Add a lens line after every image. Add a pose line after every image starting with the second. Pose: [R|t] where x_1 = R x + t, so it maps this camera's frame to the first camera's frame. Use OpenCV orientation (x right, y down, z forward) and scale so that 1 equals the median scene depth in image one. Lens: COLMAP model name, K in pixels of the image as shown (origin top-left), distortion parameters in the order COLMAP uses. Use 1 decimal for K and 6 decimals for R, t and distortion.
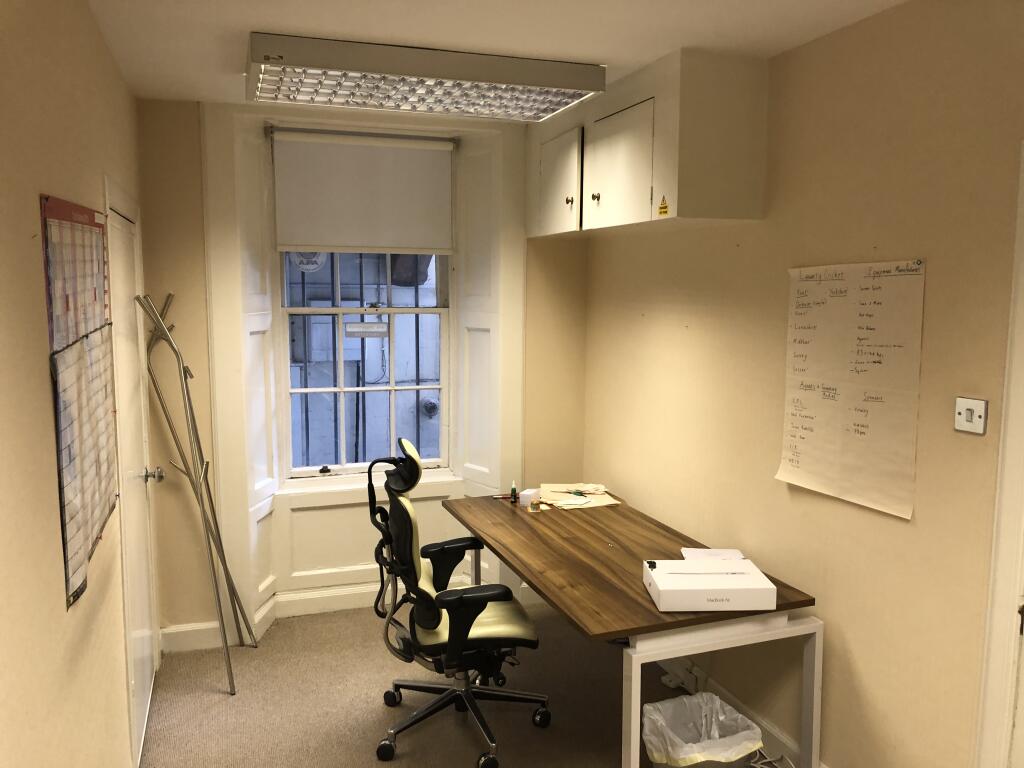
lens RADIAL K [[833.3, 0, 510.4], [0, 833.3, 383.9], [0, 0, 1]] dist [0.037813, -0.021463]
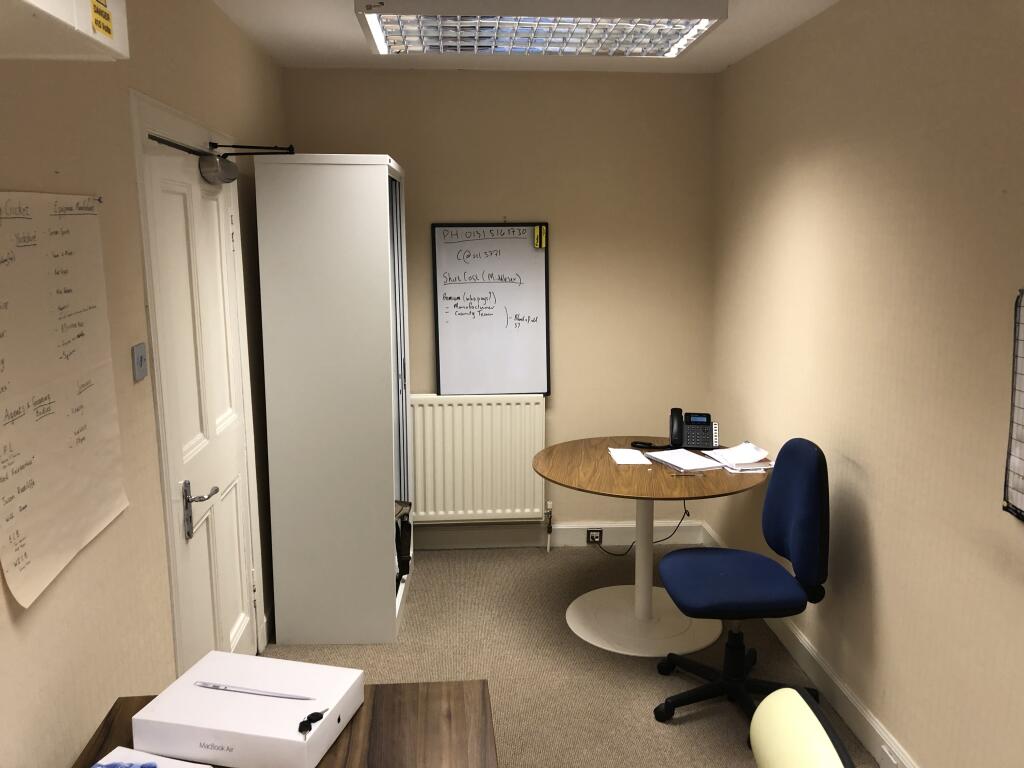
lens RADIAL K [[833.3, 0, 510.2], [0, 833.3, 382.1], [0, 0, 1]] dist [0.037813, -0.021463]
pose [[-0.963702, -0.046835, 0.262840, -0.109877], [0.032814, 0.956249, 0.290707, -0.181212], [-0.264956, 0.288780, -0.920002, 1.540762]]
